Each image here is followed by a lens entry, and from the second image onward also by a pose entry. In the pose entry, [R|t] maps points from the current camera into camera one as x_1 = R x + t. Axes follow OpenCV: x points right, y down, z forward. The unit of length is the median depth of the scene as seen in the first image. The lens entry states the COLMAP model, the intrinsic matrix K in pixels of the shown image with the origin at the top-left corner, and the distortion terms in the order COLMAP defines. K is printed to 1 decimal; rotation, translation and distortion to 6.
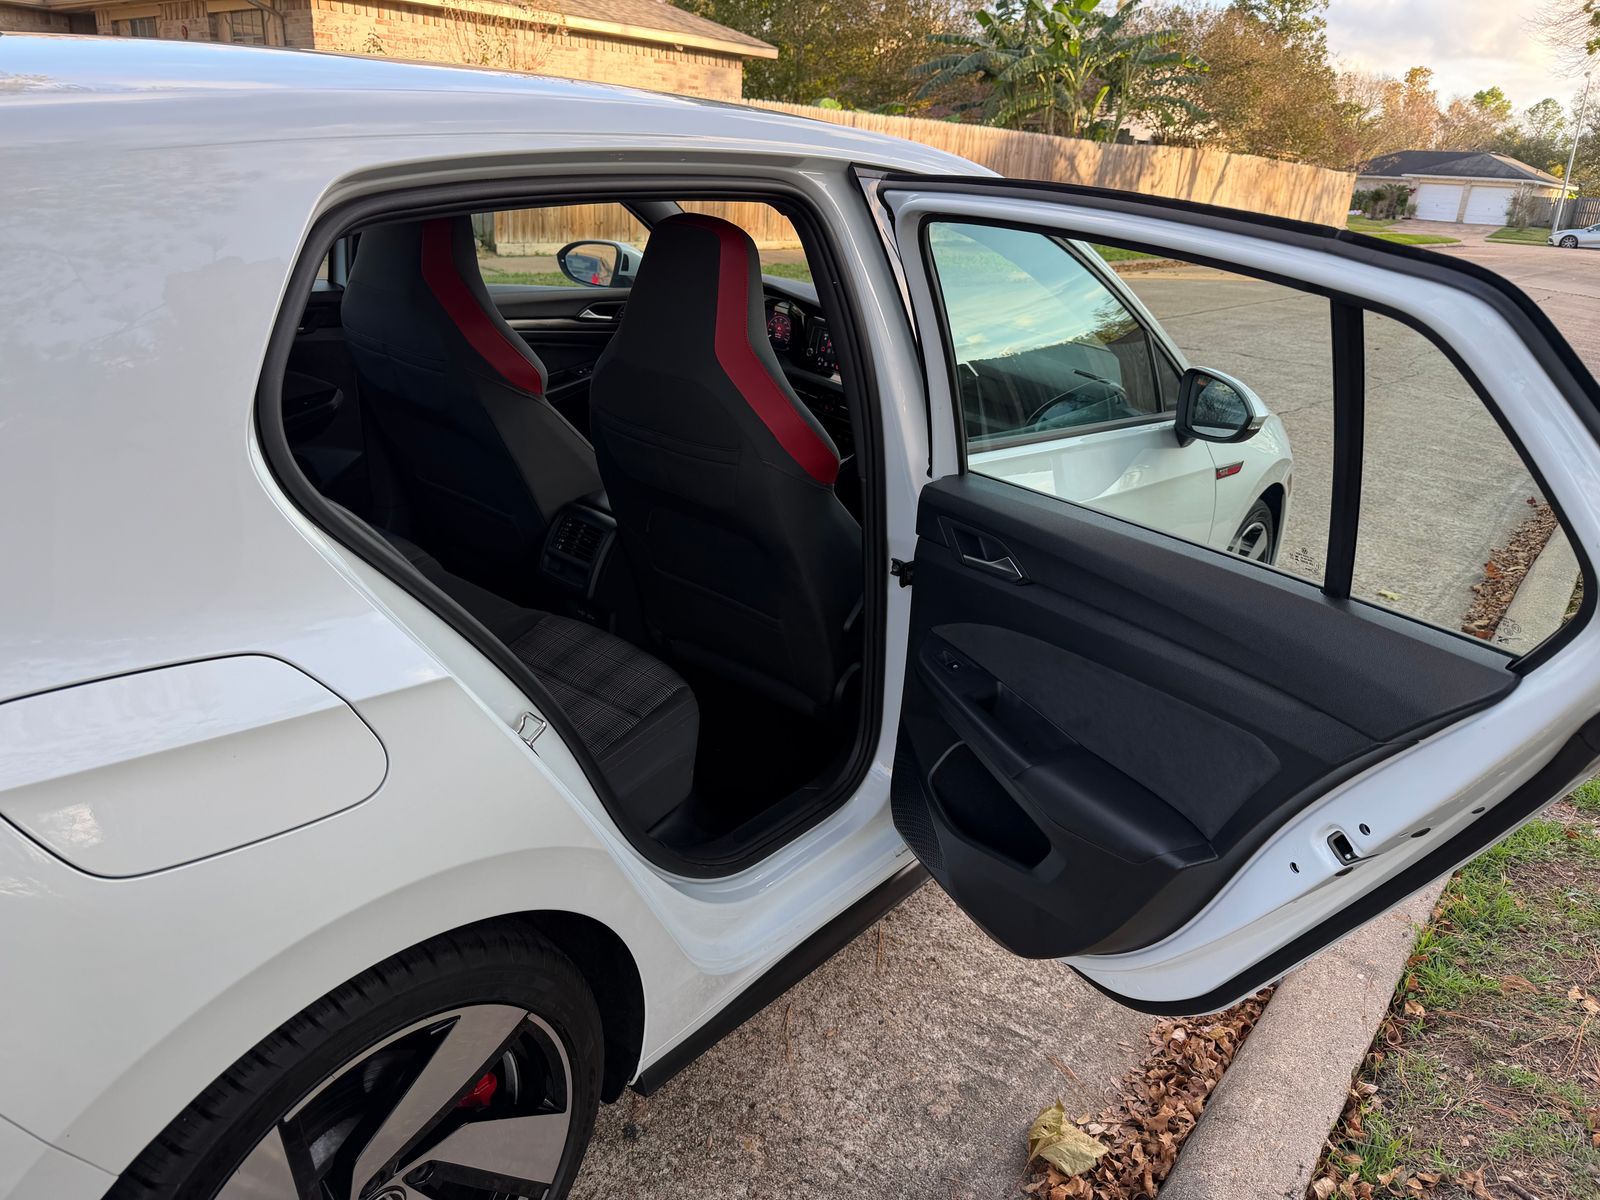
lens RADIAL K [[1150.6, 0, 804.5], [0, 1150.6, 606.8], [0, 0, 1]] dist [-0.003381, -0.006275]
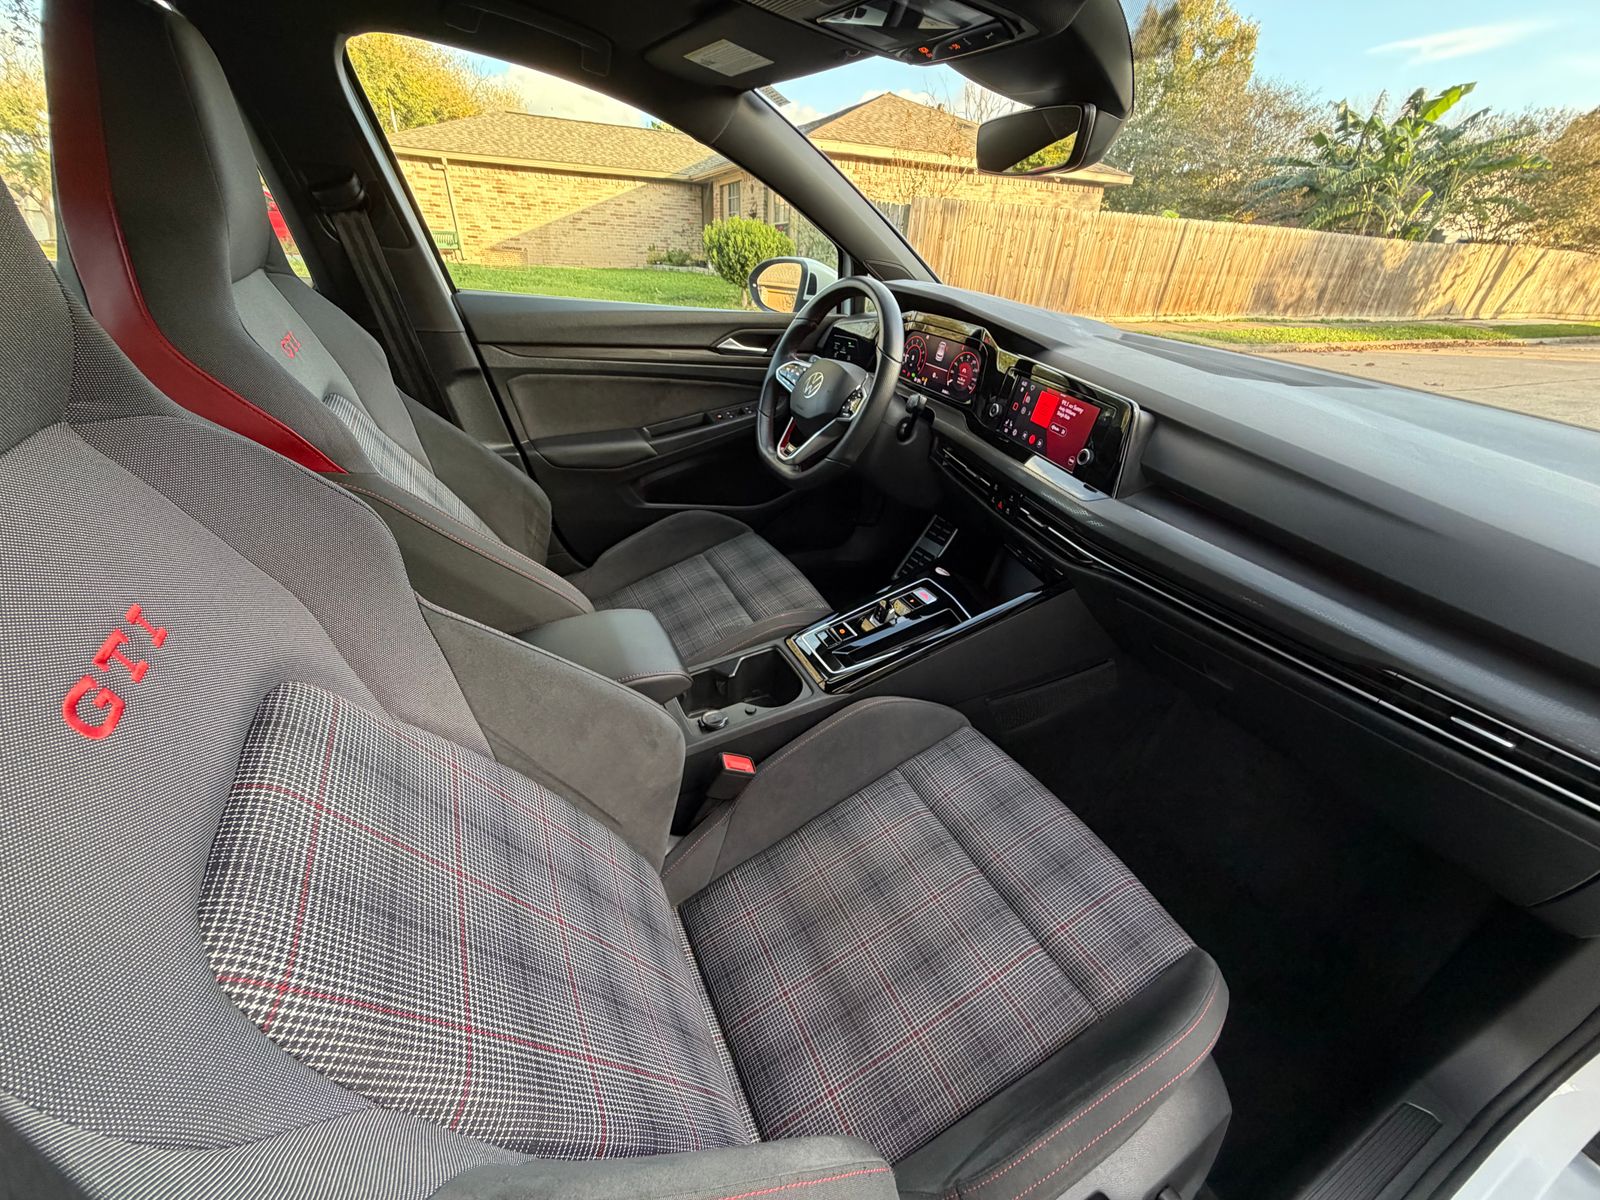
lens RADIAL K [[641.1, 0, 795.4], [0, 641.1, 602.5], [0, 0, 1]] dist [0.000845, 0.000101]
pose [[0.899974, 0.184594, -0.394932, 0.008032], [-0.144363, 0.981007, 0.129555, -0.019454], [0.411346, -0.059583, 0.909530, 0.083232]]
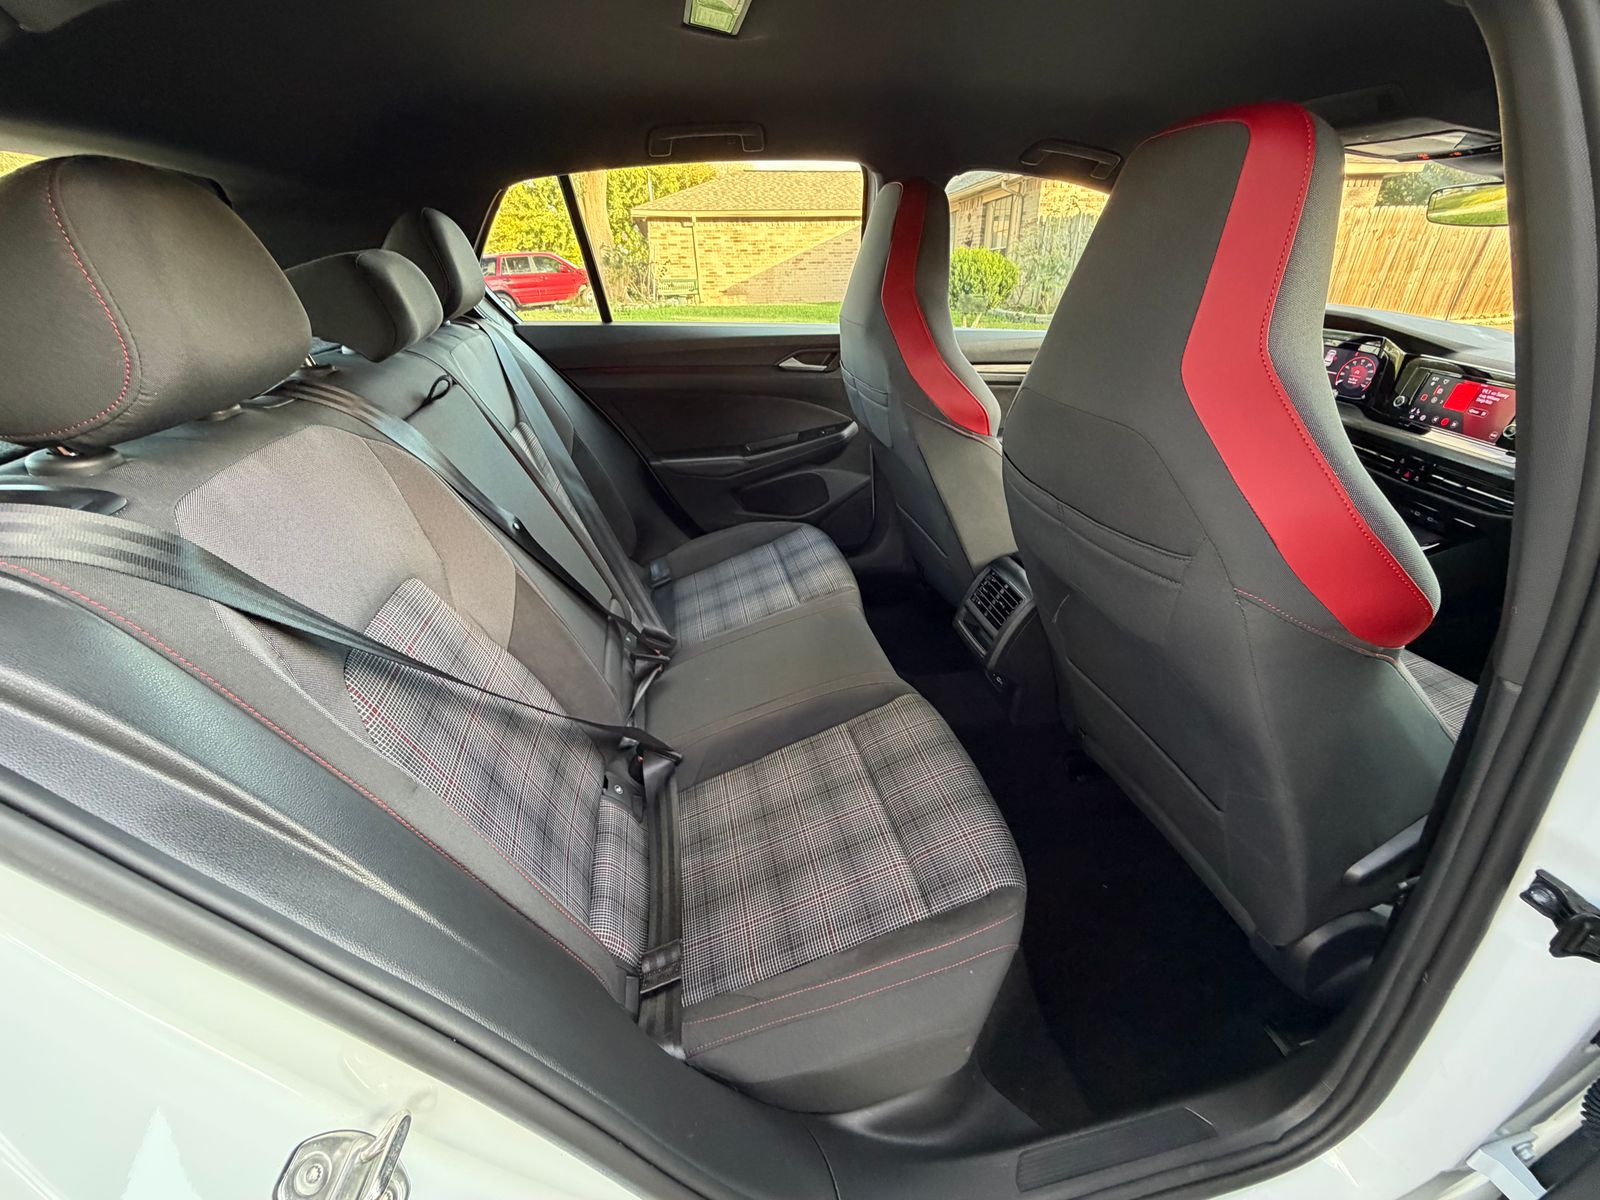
lens RADIAL K [[641.1, 0, 795.4], [0, 641.1, 602.5], [0, 0, 1]] dist [0.000845, 0.000101]
pose [[0.752551, 0.222912, -0.619659, -0.000412], [-0.176050, 0.974819, 0.136869, -0.010335], [0.634566, 0.006090, 0.772845, 0.054512]]
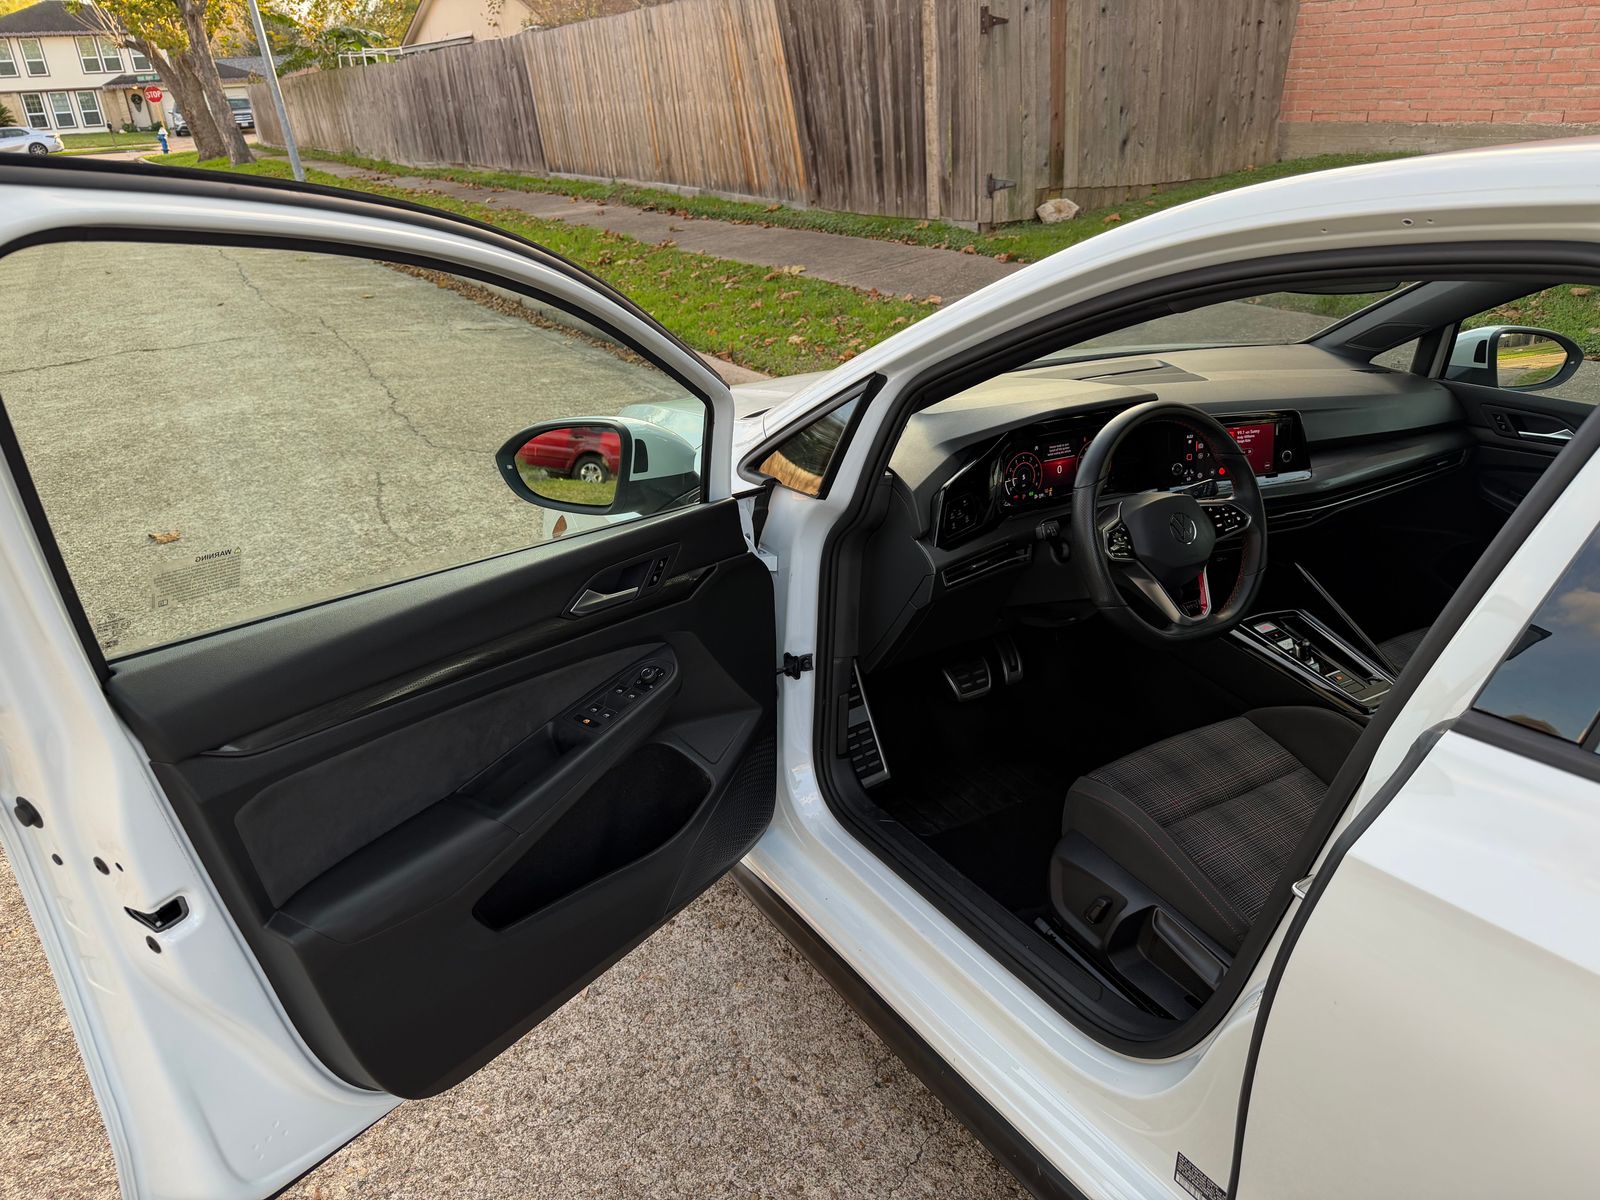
lens RADIAL K [[1140.5, 0, 807.4], [0, 1140.5, 605.5], [0, 0, 1]] dist [0.017242, -0.028190]
pose [[0.330722, -0.453882, 0.827414, -0.085317], [0.389772, 0.864172, 0.318252, -0.058139], [-0.859477, 0.217250, 0.462711, 0.115327]]
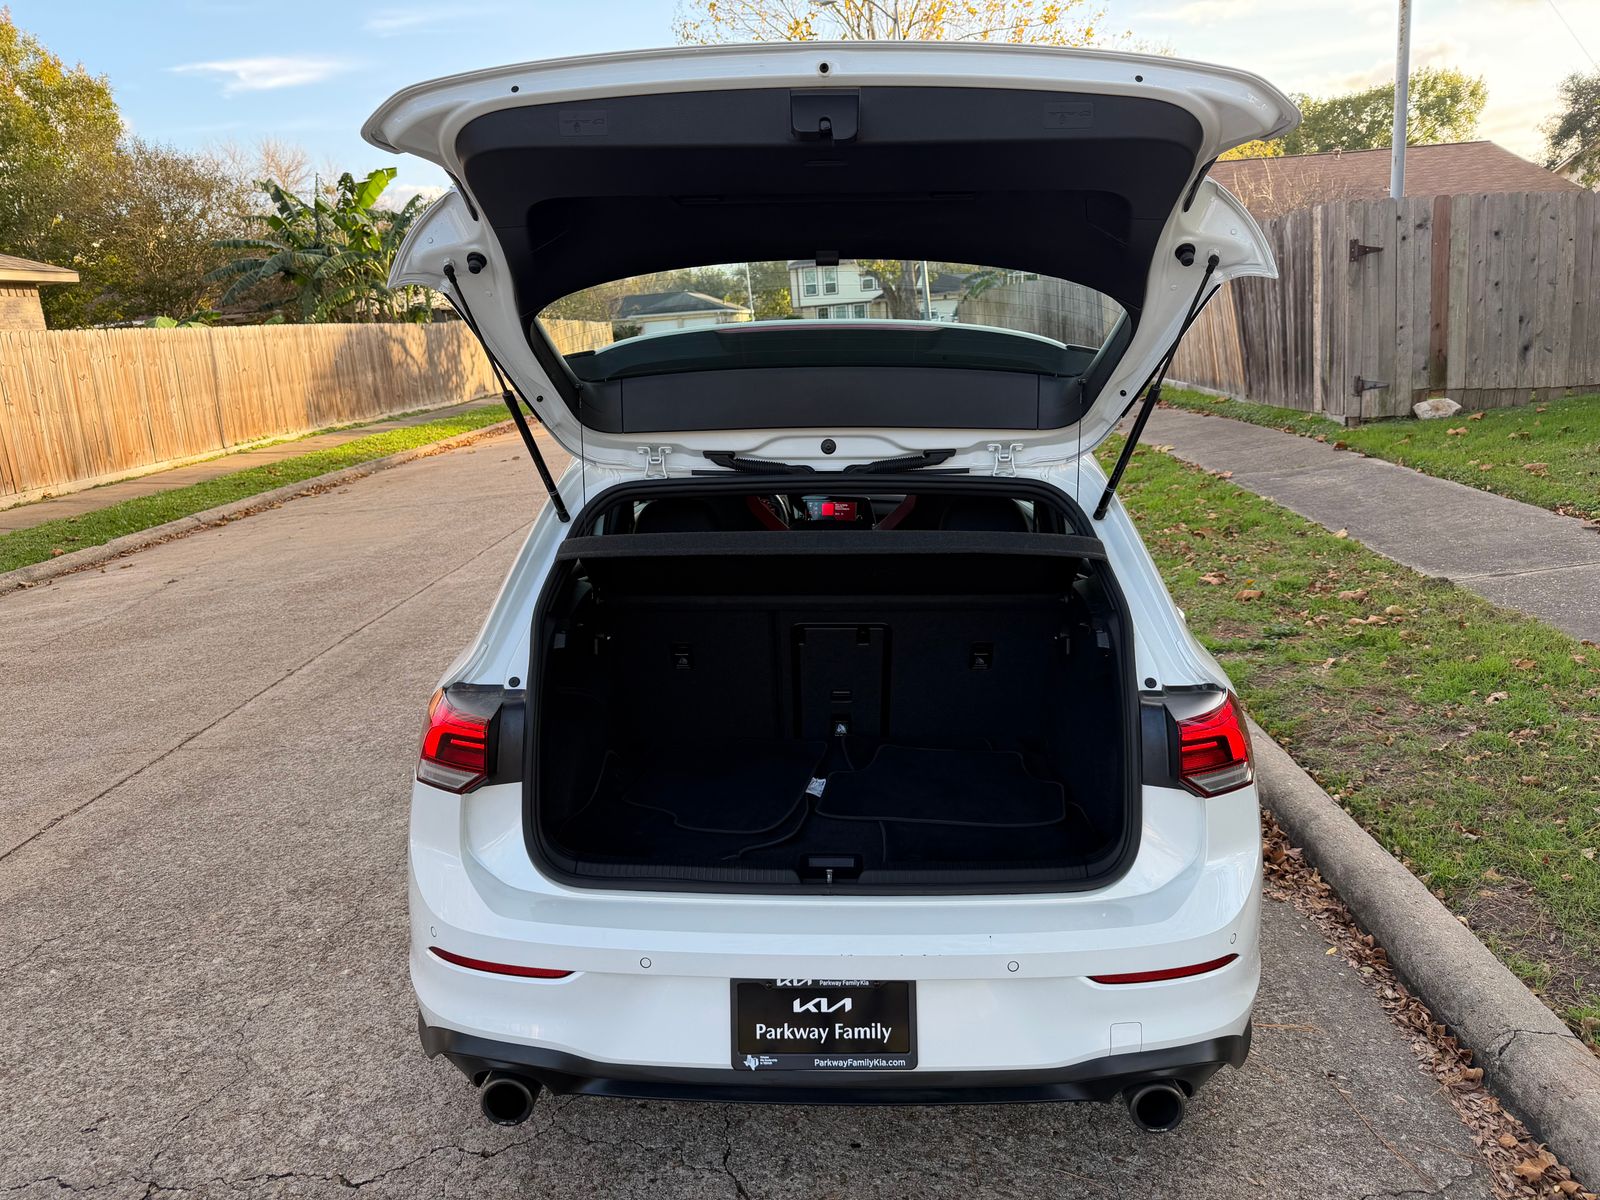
lens RADIAL K [[1150.6, 0, 804.5], [0, 1150.6, 606.8], [0, 0, 1]] dist [-0.003381, -0.006275]
pose [[0.798753, -0.250227, 0.547156, -0.109458], [0.316630, 0.948117, -0.028629, -0.008928], [-0.511604, 0.196113, 0.836541, -0.029453]]
